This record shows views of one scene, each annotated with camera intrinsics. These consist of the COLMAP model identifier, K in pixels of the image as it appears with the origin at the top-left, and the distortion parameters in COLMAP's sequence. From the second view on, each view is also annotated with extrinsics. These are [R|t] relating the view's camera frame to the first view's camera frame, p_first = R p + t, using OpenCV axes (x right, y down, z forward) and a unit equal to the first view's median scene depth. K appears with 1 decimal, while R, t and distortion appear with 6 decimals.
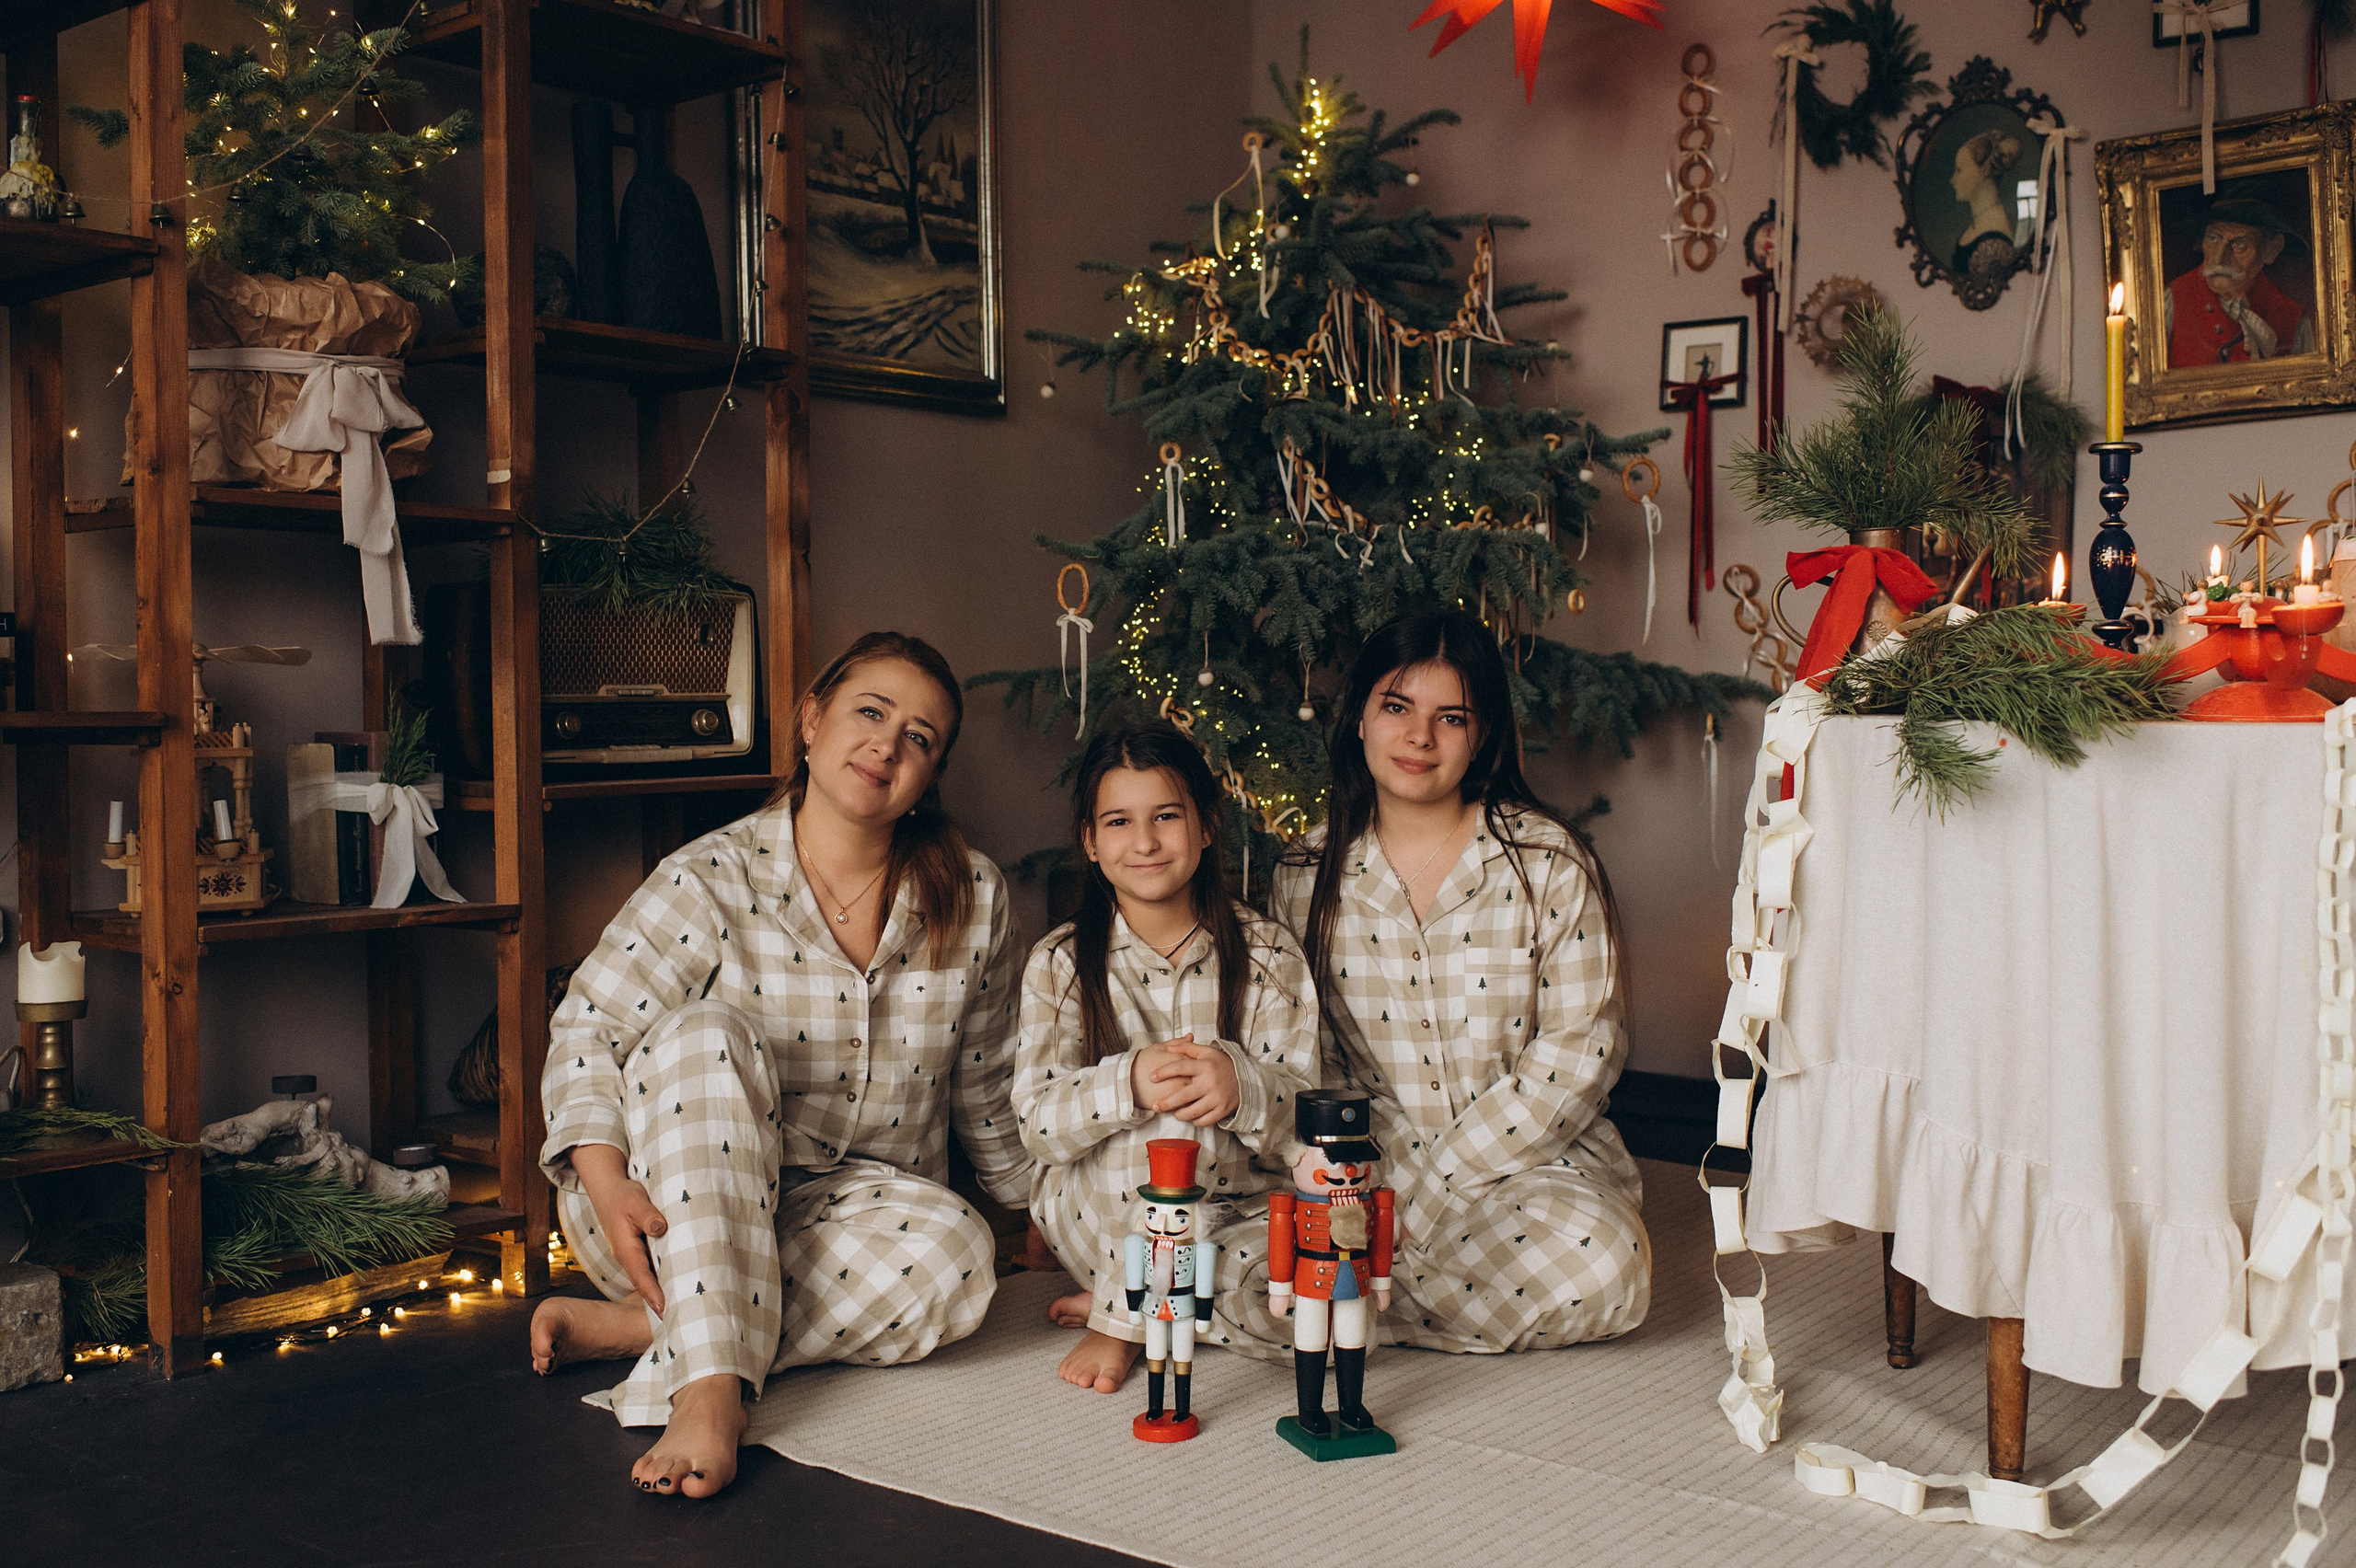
lens RADIAL K [[2480.7, 0, 1117.2], [0, 2480.7, 835.9], [0, 0, 1]] dist [0.028339, -0.109454]
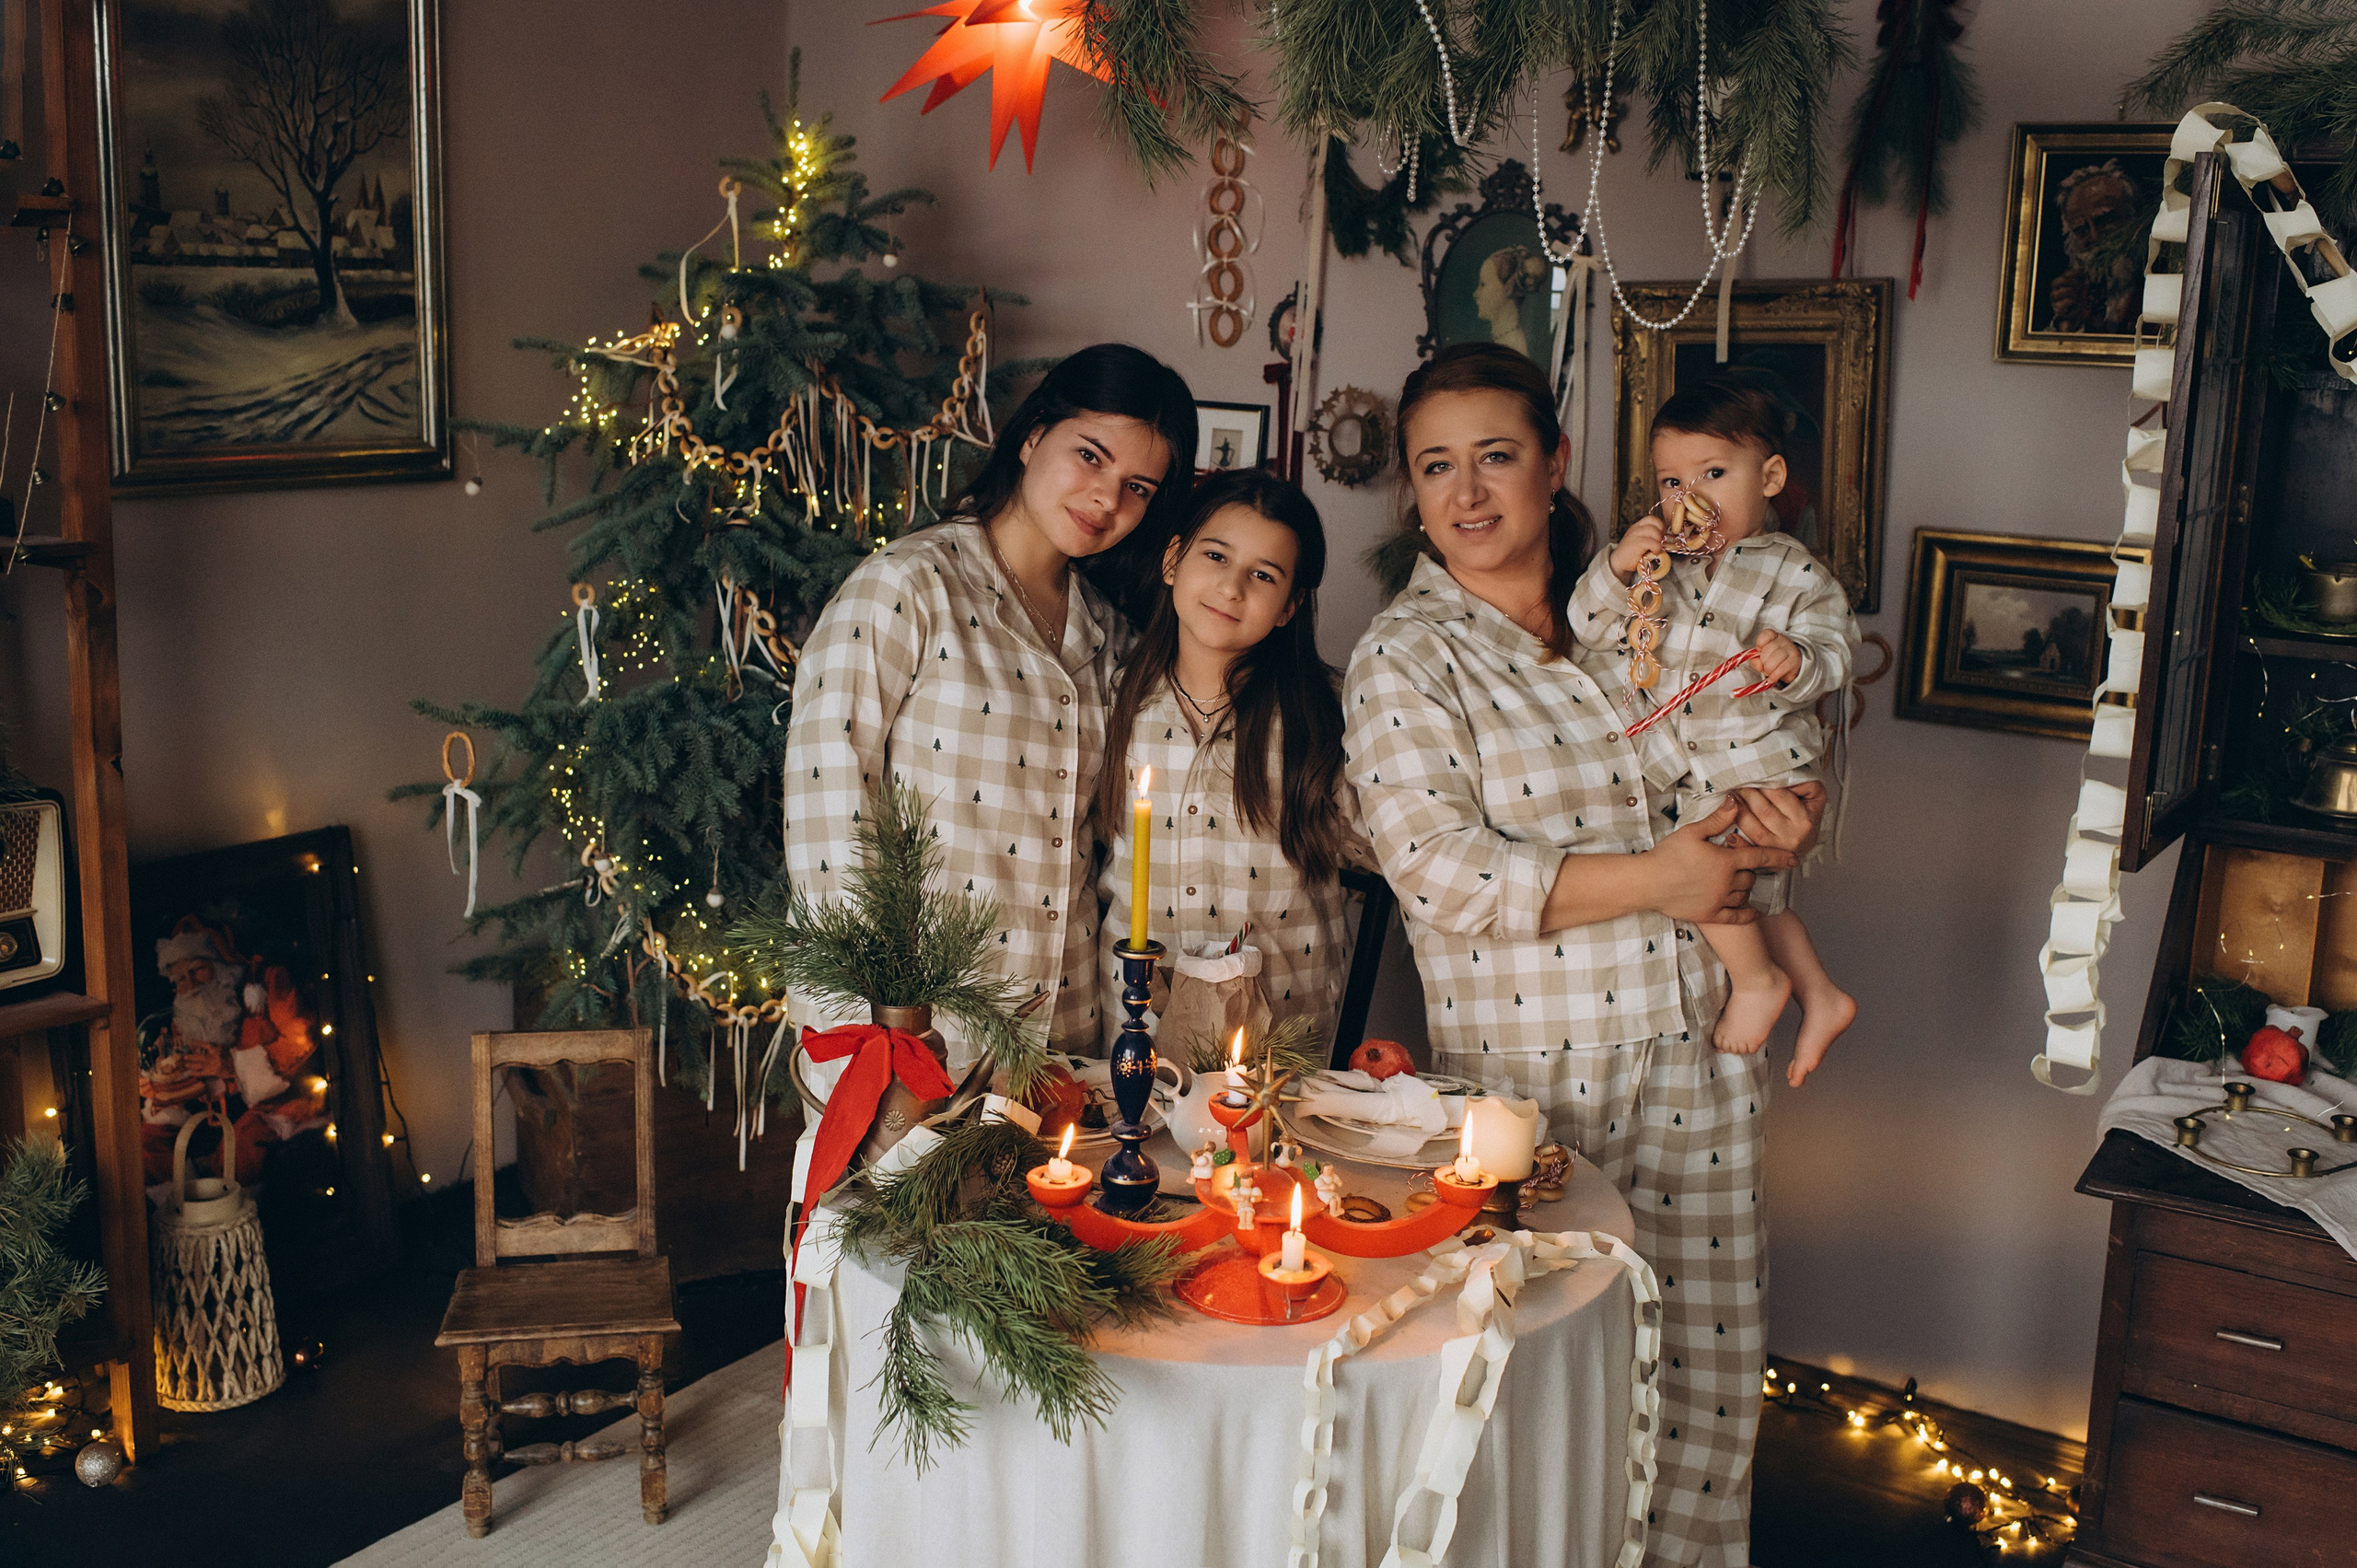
lens RADIAL K [[2463.5, 0, 1179.0], [0, 2463.5, 739.9], [0, 0, 1]] dist [0.058217, -0.173805]
pose [[0.997642, 0.029029, 0.062199, 0.175894], [-0.037979, 0.988269, 0.147923, -0.232748], [-0.057175, -0.149936, 0.987041, 0.084428]]
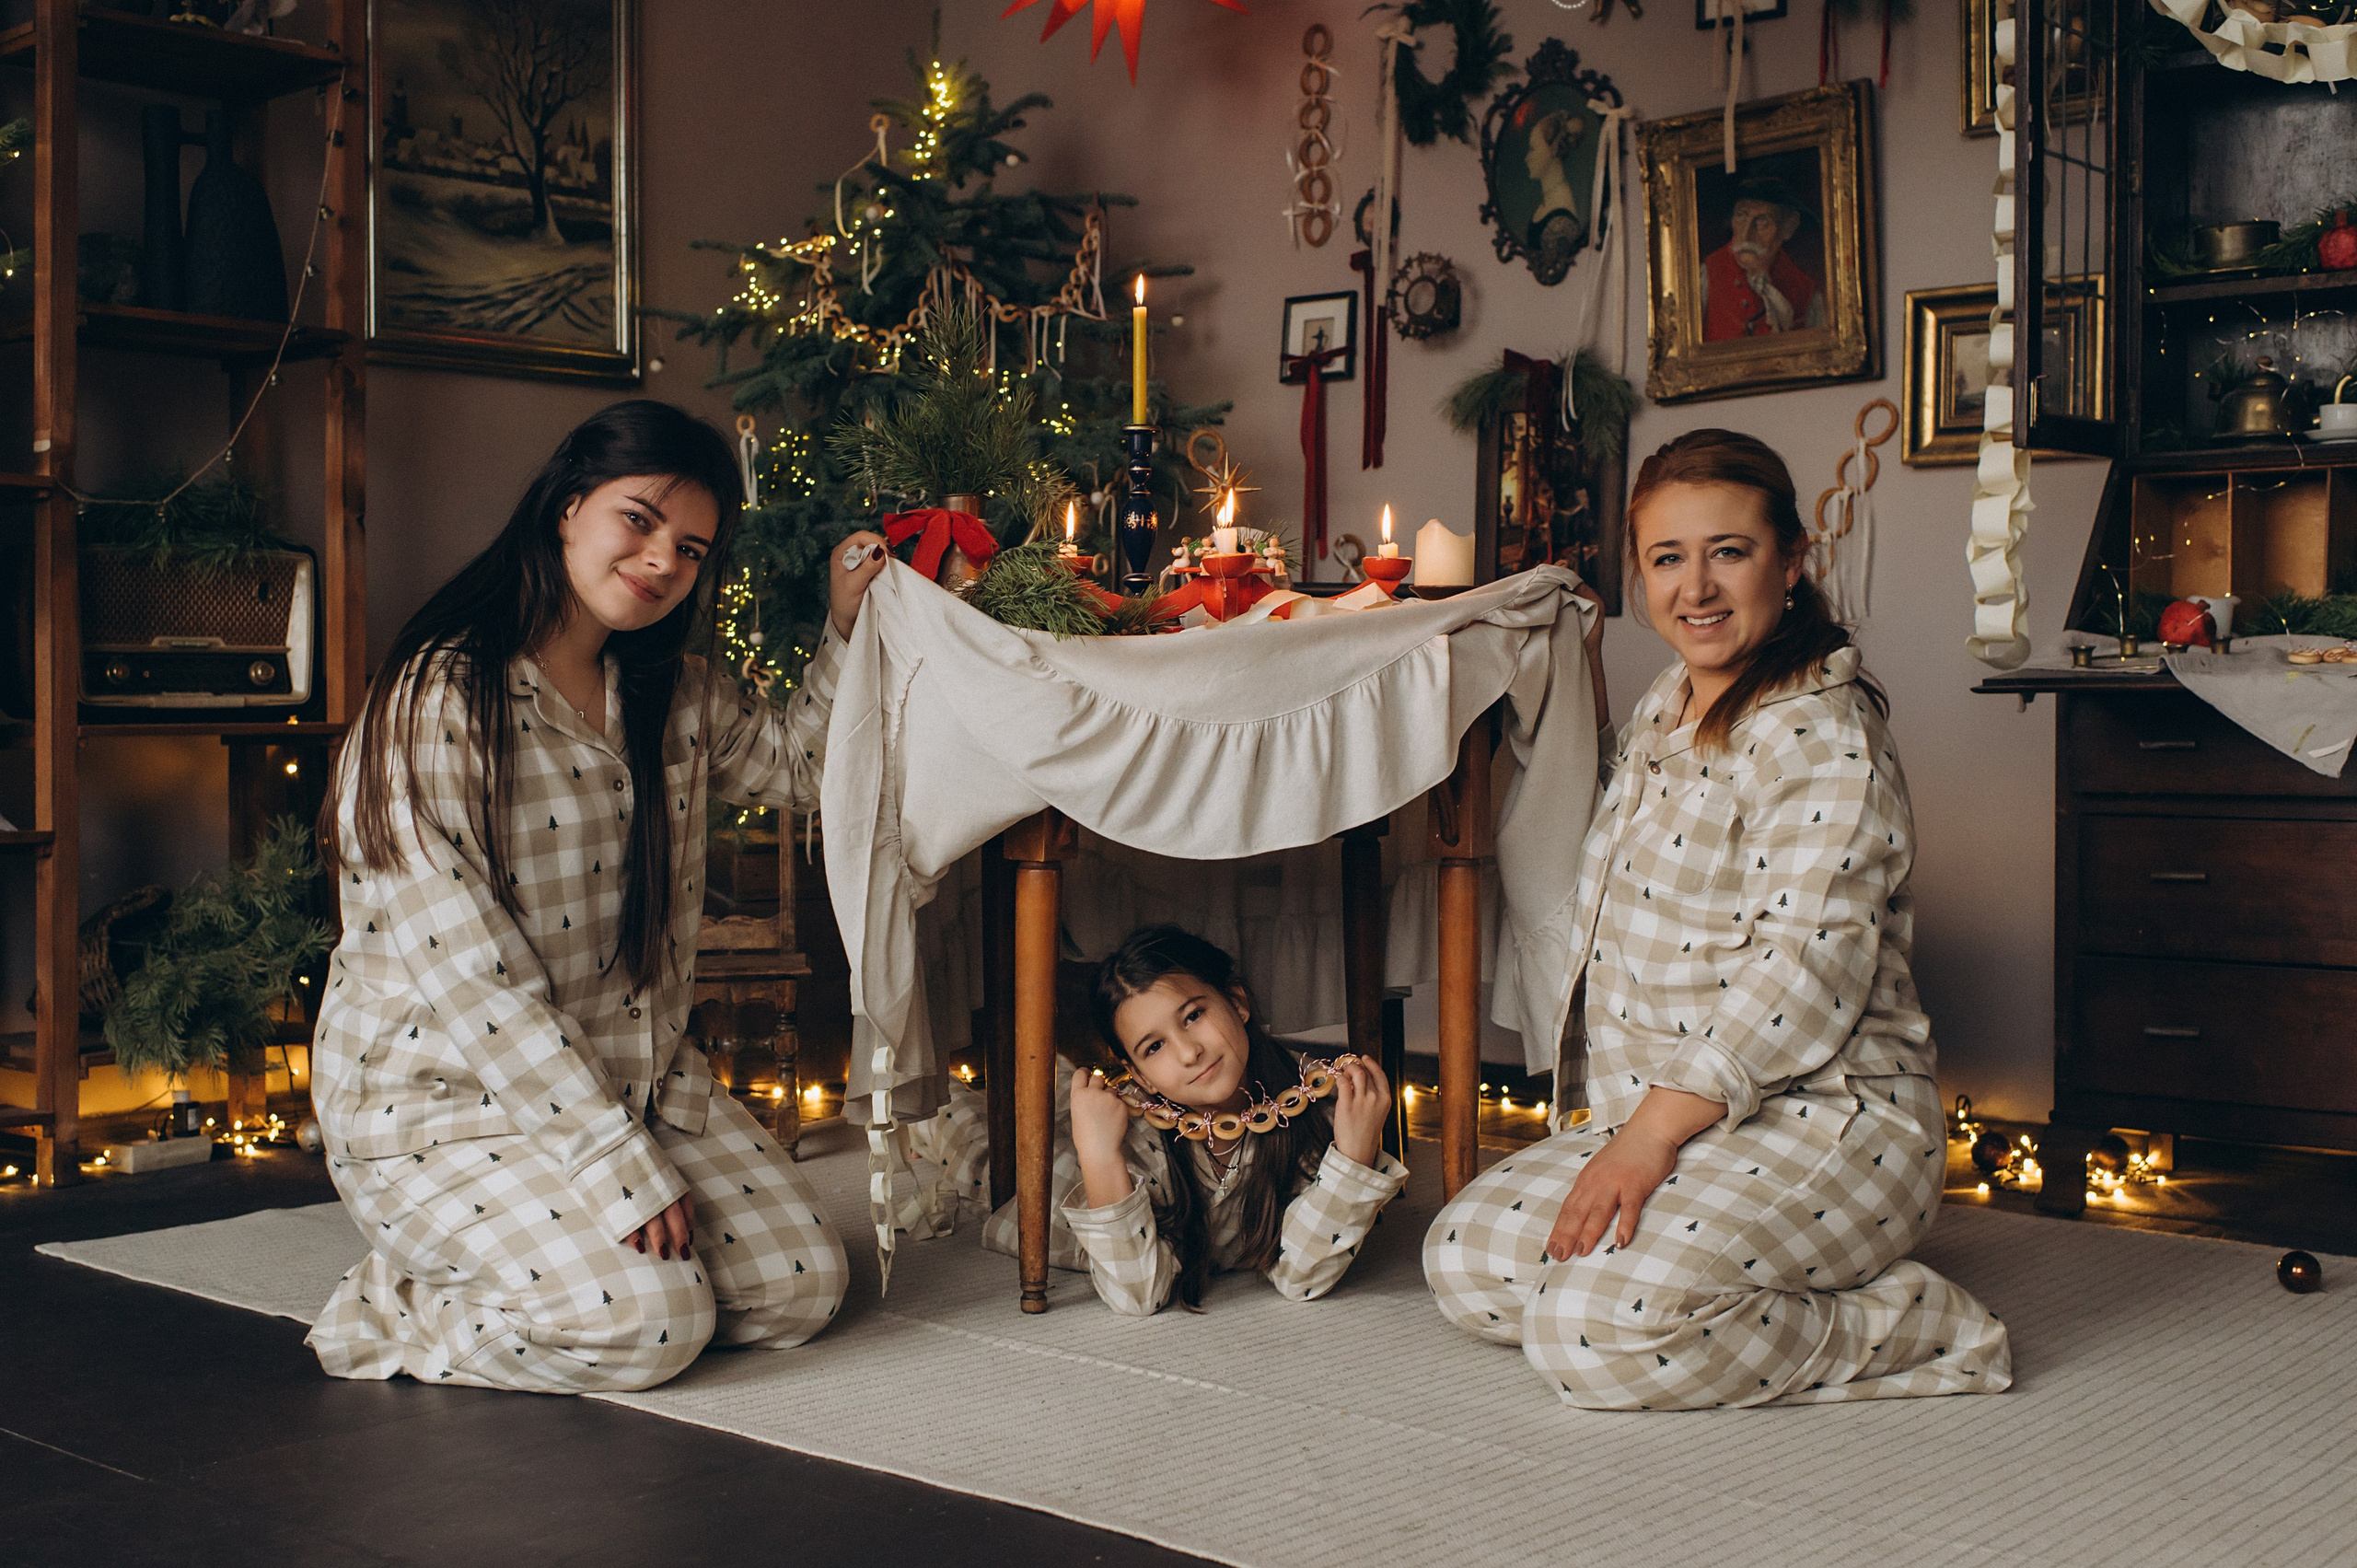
lens RADIAL K [[2937.4, 0, 1148.5], [0, 2937.4, 825.2], [0, 0, 1]] dist [0.067675, -0.242642]
pose [[0.997496, 0.009540, -0.070072, 0.269023], [-0.010641, 0.999826, -0.015345, 0.031709], [0.069913, 0.016053, 0.997424, -0.221537]]
